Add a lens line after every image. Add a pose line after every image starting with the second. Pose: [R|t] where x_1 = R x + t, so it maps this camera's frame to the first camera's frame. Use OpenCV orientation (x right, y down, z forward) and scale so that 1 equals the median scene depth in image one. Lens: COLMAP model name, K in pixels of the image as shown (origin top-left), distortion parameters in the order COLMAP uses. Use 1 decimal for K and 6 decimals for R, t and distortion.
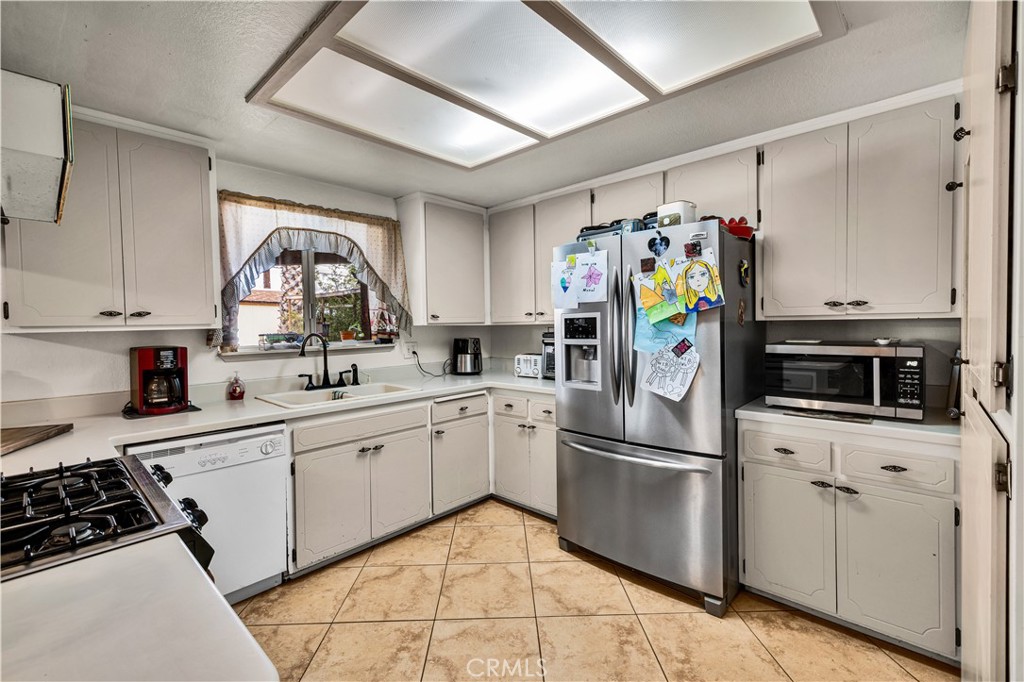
lens RADIAL K [[446.8, 0, 512.1], [0, 446.8, 331.3], [0, 0, 1]] dist [0.001999, 0.000153]
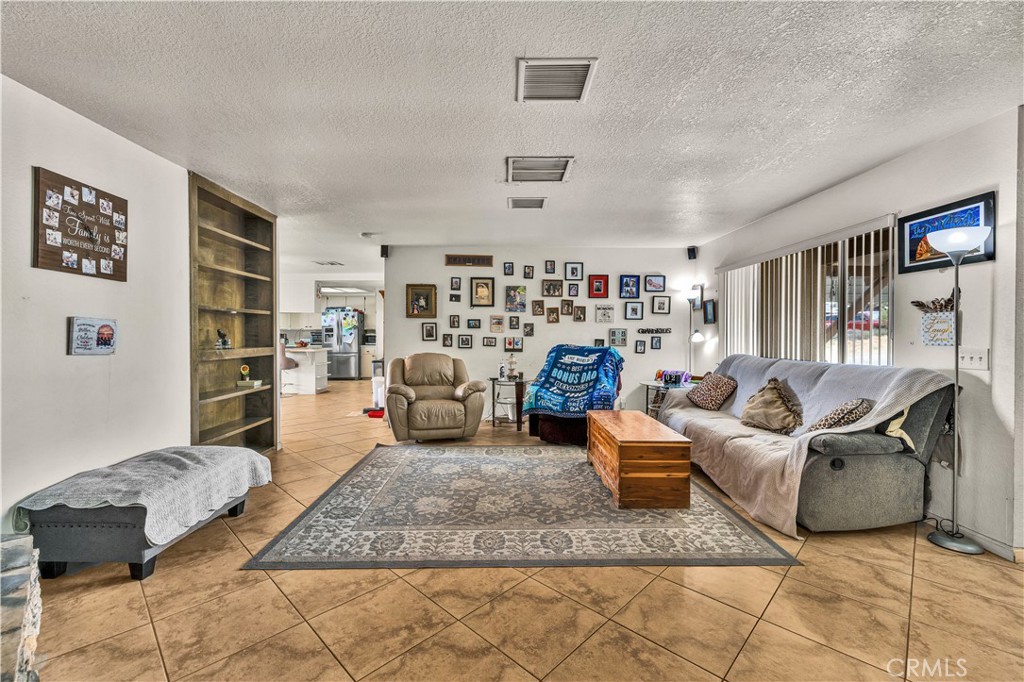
lens RADIAL K [[427.7, 0, 508.8], [0, 427.7, 336.2], [0, 0, 1]] dist [-0.001108, -0.000221]
pose [[0.721393, 0.011489, 0.692431, -1.810953], [-0.000417, 0.999869, -0.016155, 0.143128], [-0.692526, 0.011365, 0.721304, -4.029456]]
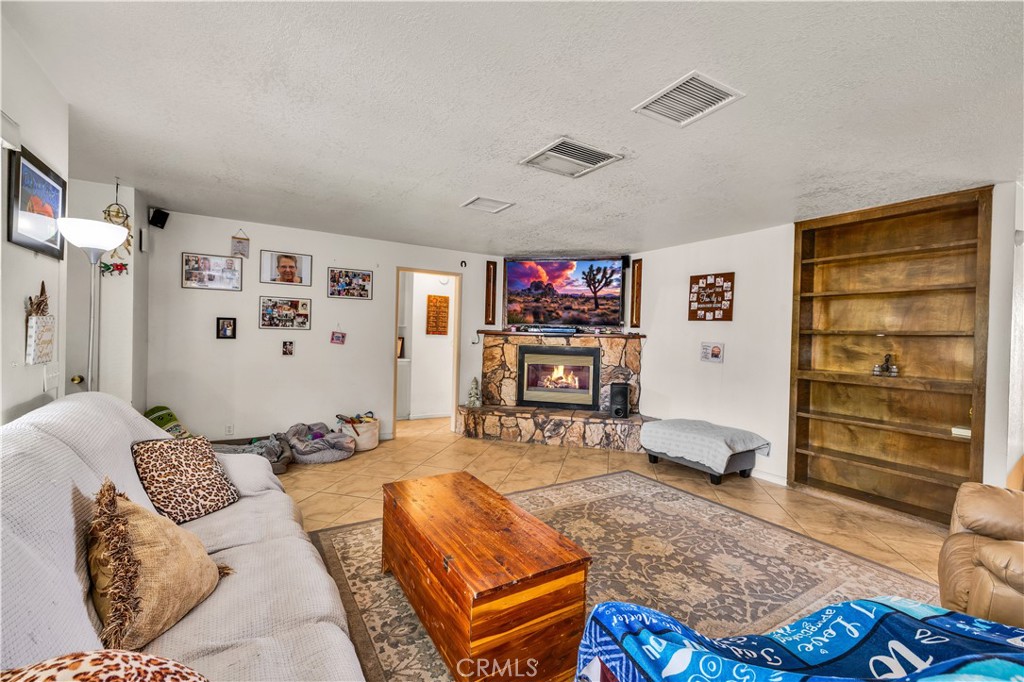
lens RADIAL K [[427.7, 0, 508.8], [0, 427.7, 336.2], [0, 0, 1]] dist [-0.001108, -0.000221]
pose [[-0.266302, 0.009391, -0.963844, 0.488904], [-0.041413, 0.998918, 0.021175, 0.042911], [0.962999, 0.045555, -0.265625, -2.880246]]
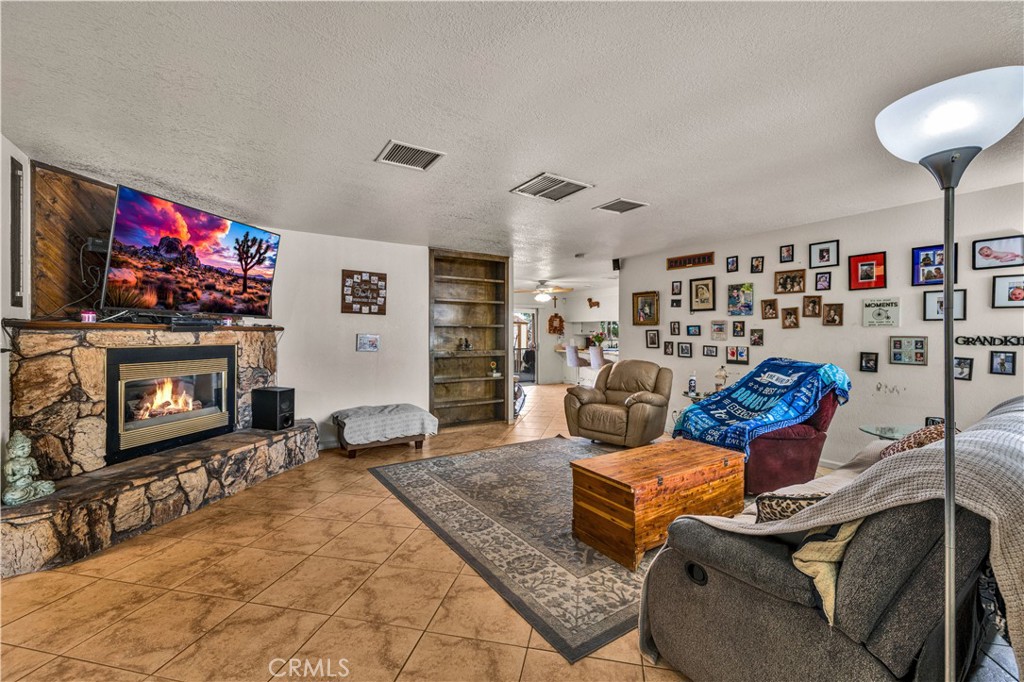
lens RADIAL K [[429.9, 0, 508.7], [0, 429.9, 331.9], [0, 0, 1]] dist [0.000126, -0.000028]
pose [[0.969141, 0.014963, -0.246051, -0.493195], [-0.020499, 0.999591, -0.019951, 0.098050], [0.245652, 0.024379, 0.969051, -4.568773]]
